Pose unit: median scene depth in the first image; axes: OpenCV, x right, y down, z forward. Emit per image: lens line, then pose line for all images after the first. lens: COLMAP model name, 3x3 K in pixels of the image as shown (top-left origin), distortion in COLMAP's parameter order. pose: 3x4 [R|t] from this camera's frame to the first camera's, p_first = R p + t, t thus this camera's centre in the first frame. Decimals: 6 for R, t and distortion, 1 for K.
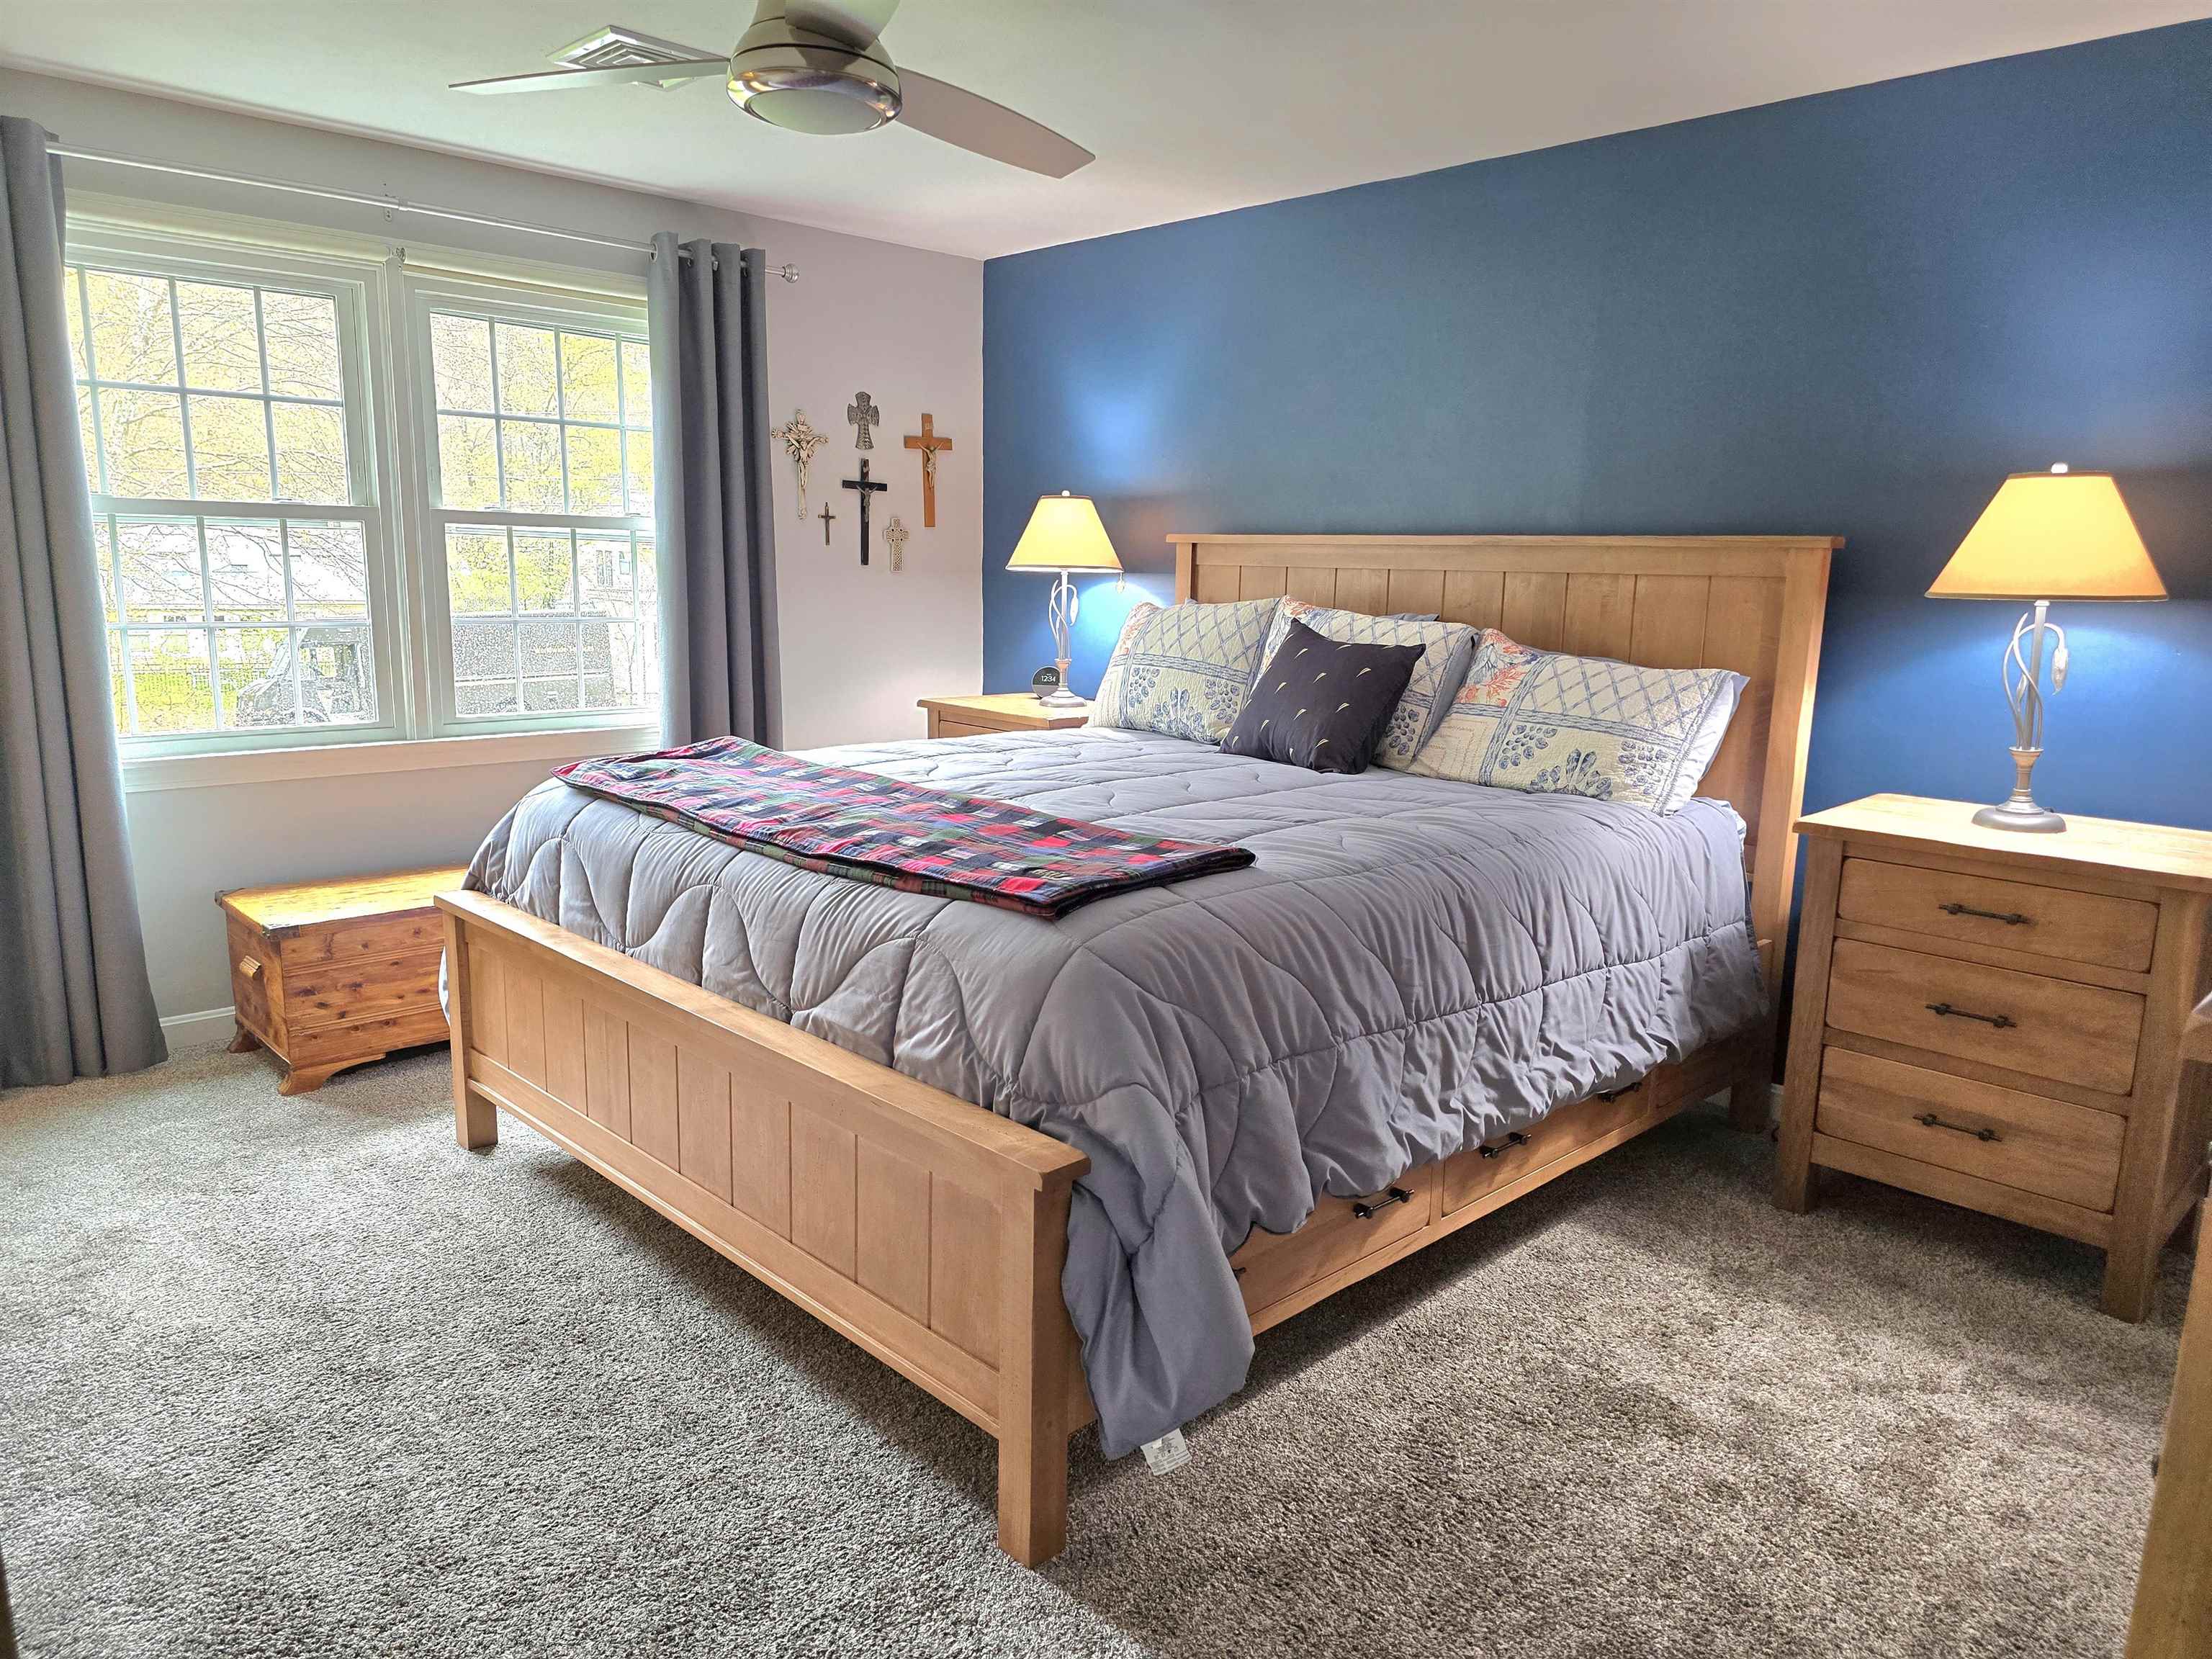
lens RADIAL K [[1494.3, 0, 1112.1], [0, 1494.3, 835.1], [0, 0, 1]] dist [0.033334, -0.034367]
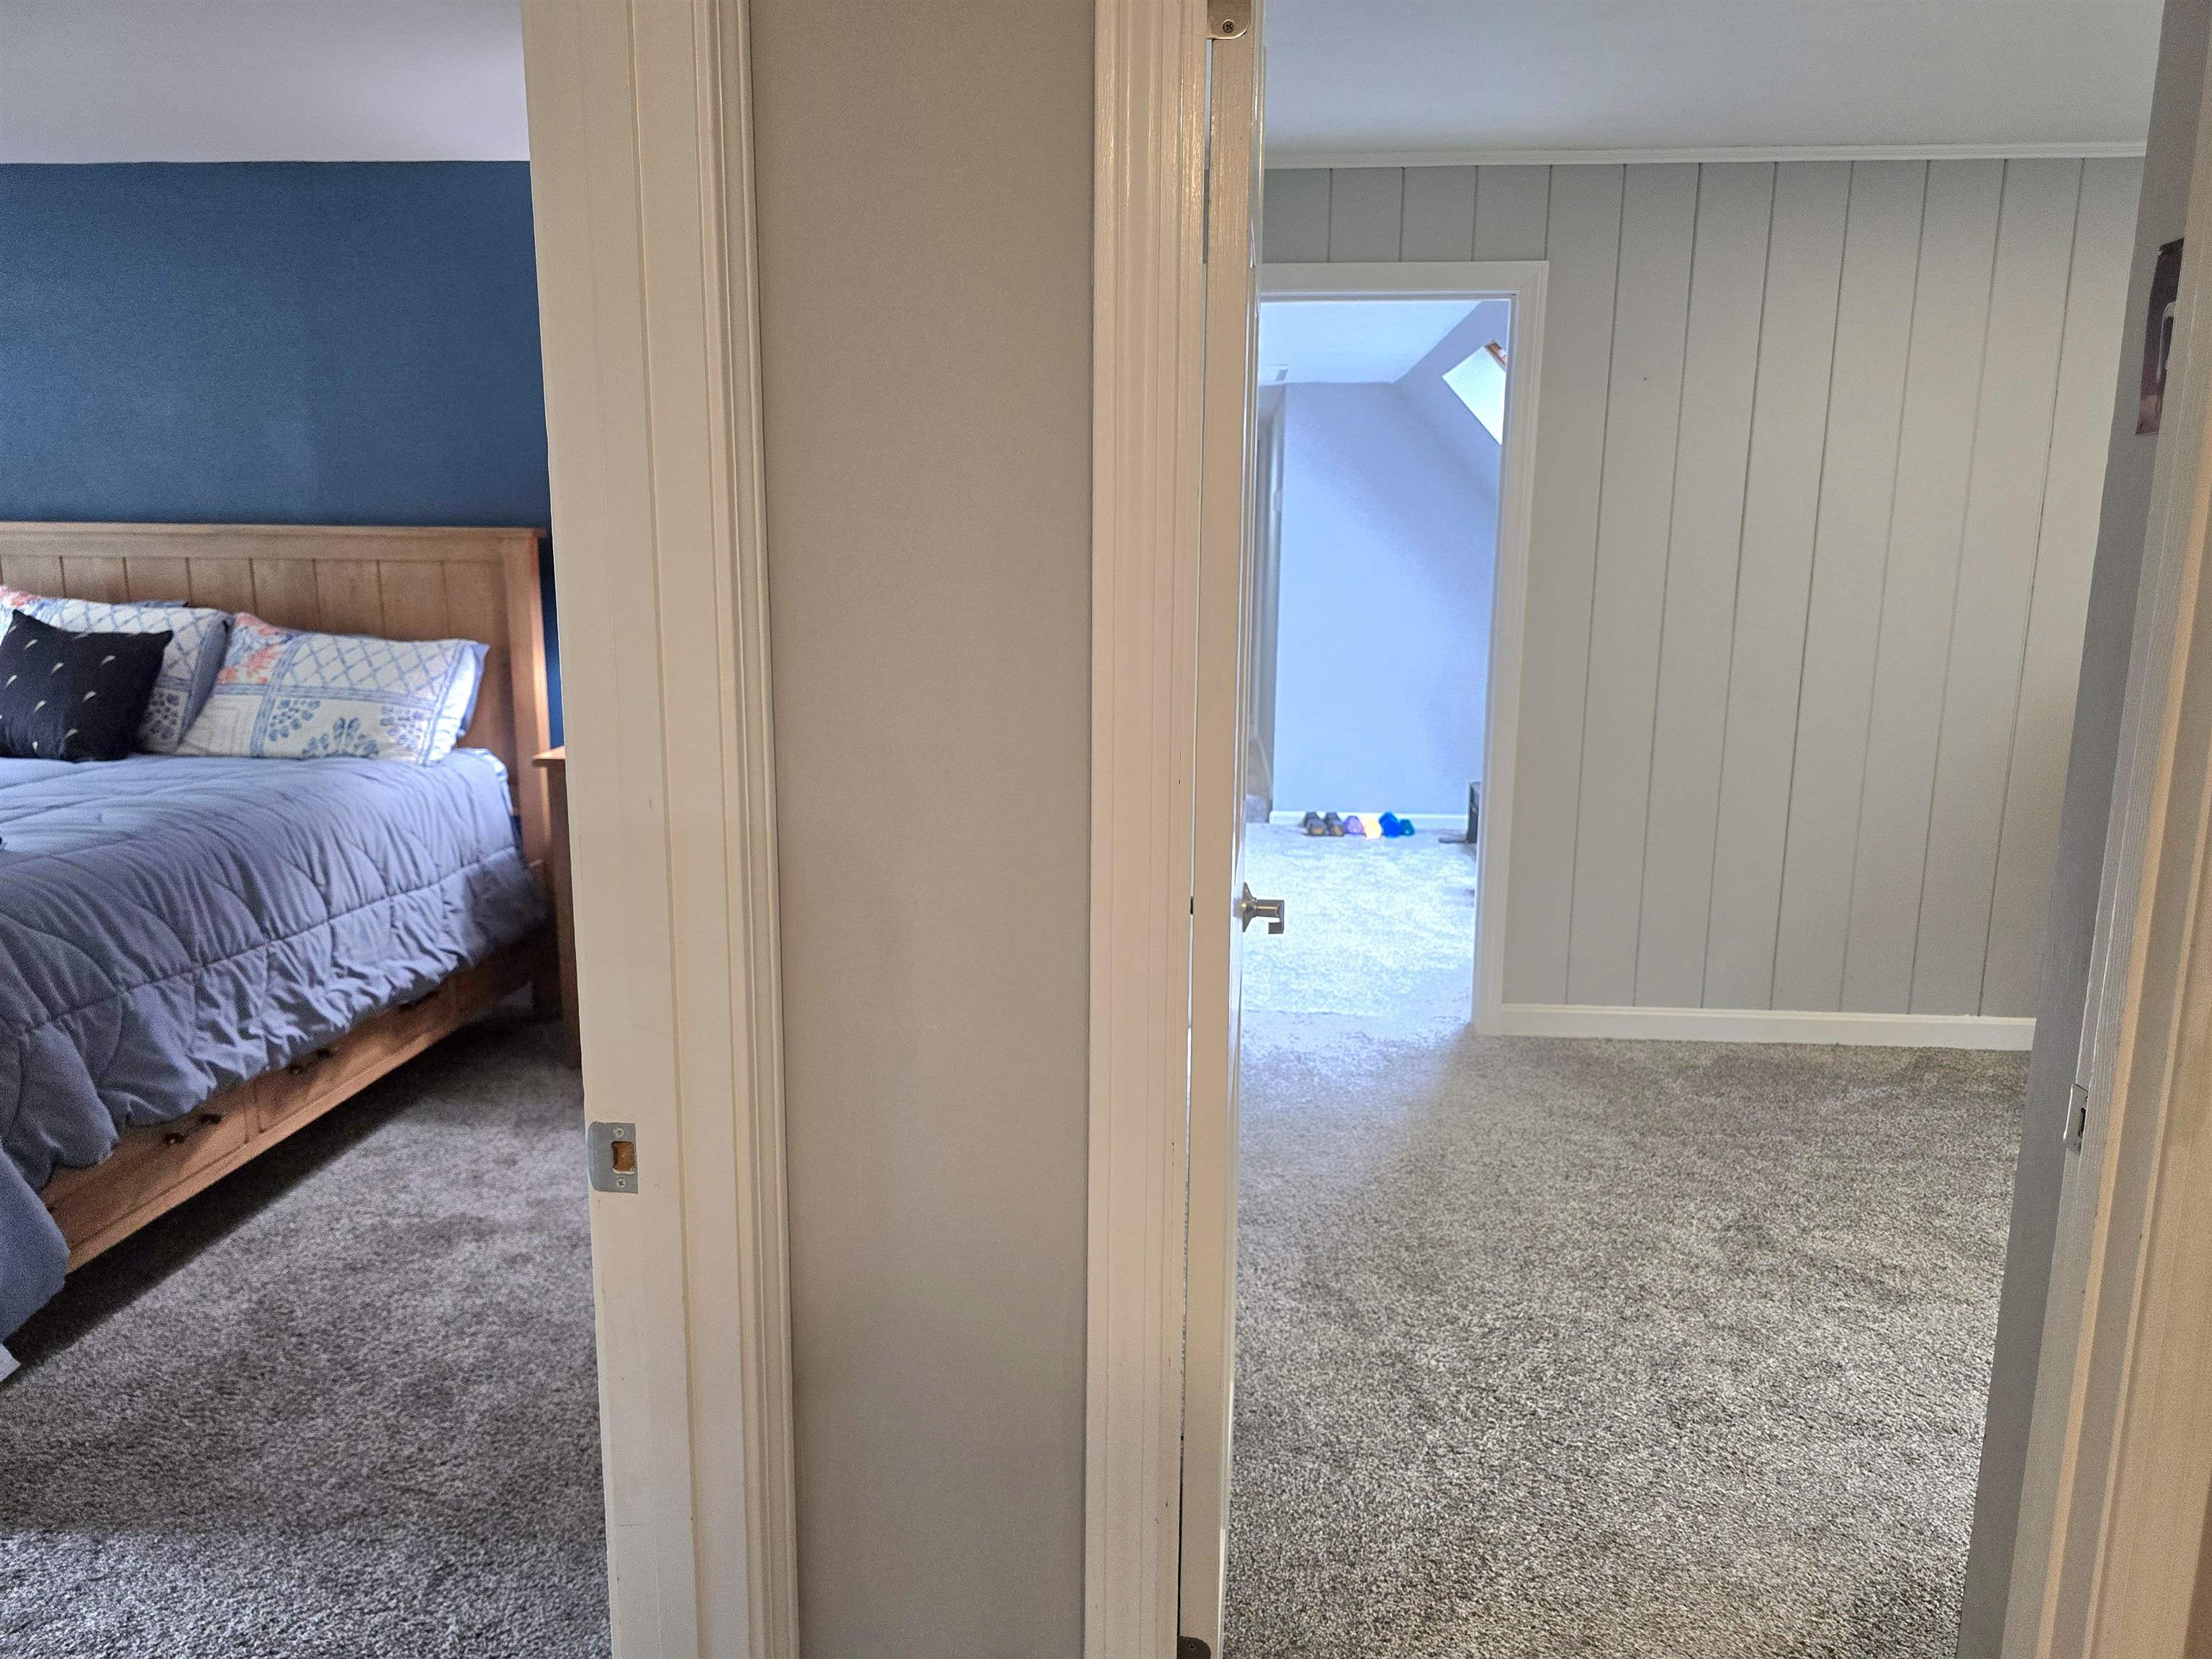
lens RADIAL K [[1494.3, 0, 1112.1], [0, 1494.3, 835.1], [0, 0, 1]] dist [0.033334, -0.034367]
pose [[0.741345, -0.137846, 0.656815, -0.018659], [0.126639, 0.989830, 0.064799, 0.037725], [-0.659068, 0.035140, 0.751262, -0.280477]]
